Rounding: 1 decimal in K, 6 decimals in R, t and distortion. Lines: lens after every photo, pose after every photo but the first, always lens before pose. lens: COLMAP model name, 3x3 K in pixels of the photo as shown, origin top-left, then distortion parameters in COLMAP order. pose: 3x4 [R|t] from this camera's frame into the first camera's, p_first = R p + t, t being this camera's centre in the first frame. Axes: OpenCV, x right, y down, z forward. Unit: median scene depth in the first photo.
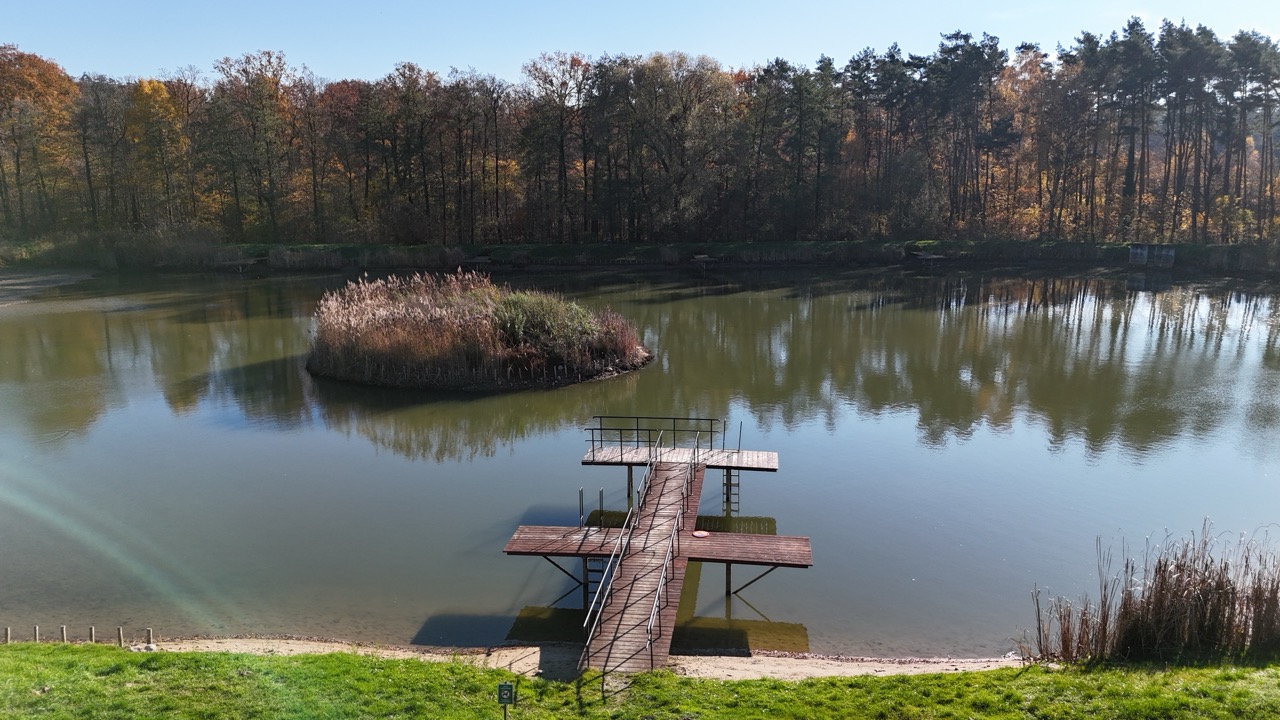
lens RADIAL K [[936.4, 0, 640.0], [0, 936.4, 360.0], [0, 0, 1]] dist [0.083114, -0.078677]
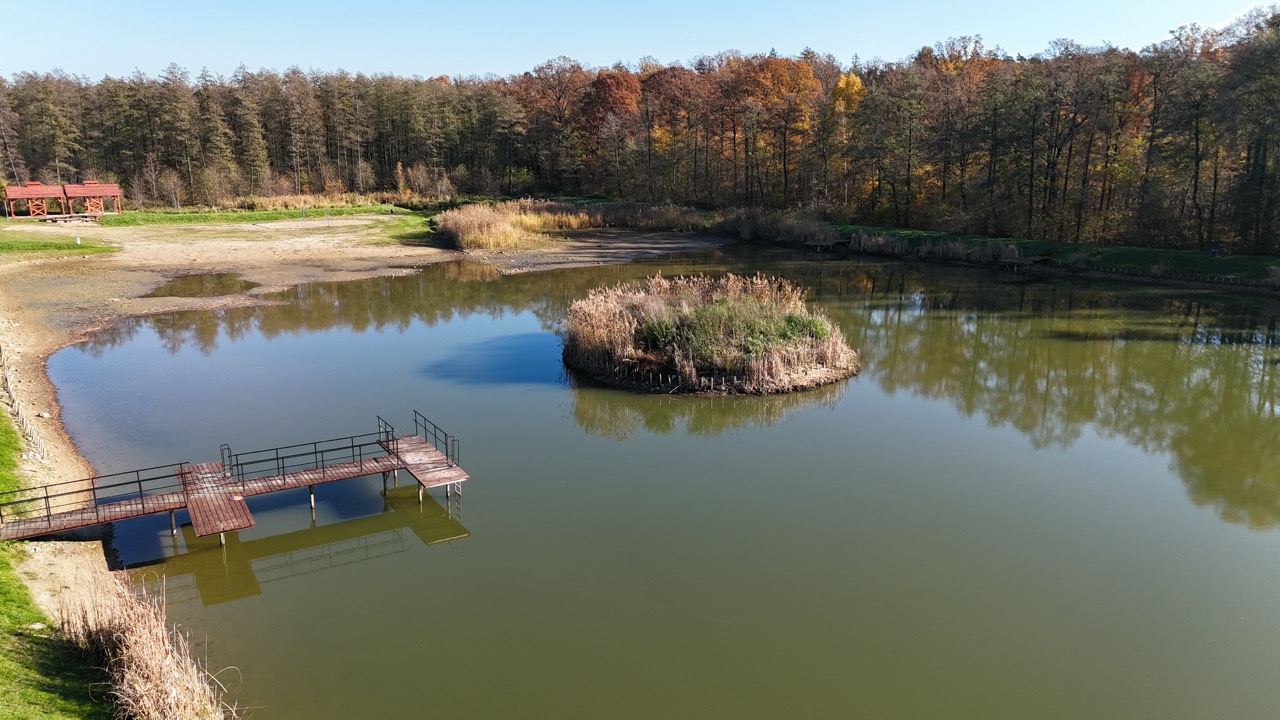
lens RADIAL K [[938.7, 0, 639.9], [0, 938.7, 370.8], [0, 0, 1]] dist [0.051969, -0.043022]
pose [[0.621450, 0.184789, -0.761349, 0.250627], [-0.148483, 0.981953, 0.117134, -0.041814], [0.769255, 0.040254, 0.637673, 0.102940]]
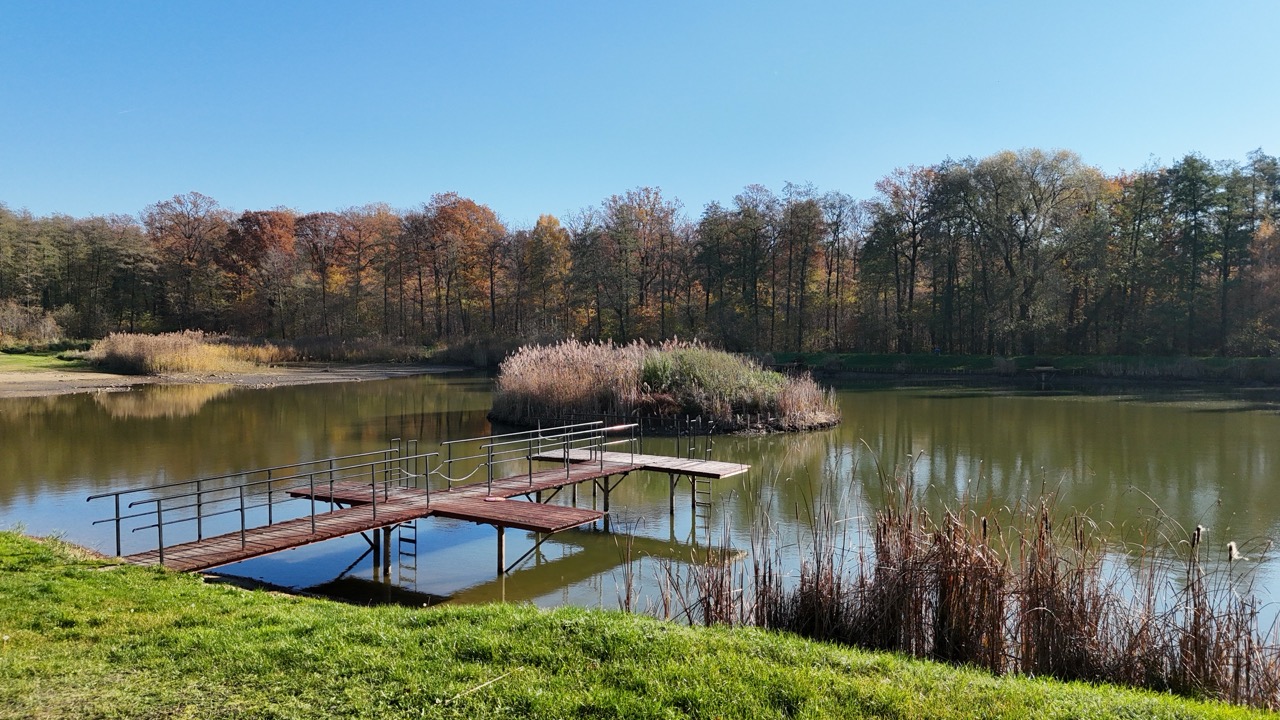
lens RADIAL K [[936.4, 0, 640.0], [0, 936.4, 360.0], [0, 0, 1]] dist [0.083114, -0.078677]
pose [[0.898913, 0.019181, -0.437707, 0.094150], [-0.088248, 0.986492, -0.138003, 0.029552], [0.429148, 0.162680, 0.888463, 0.055061]]
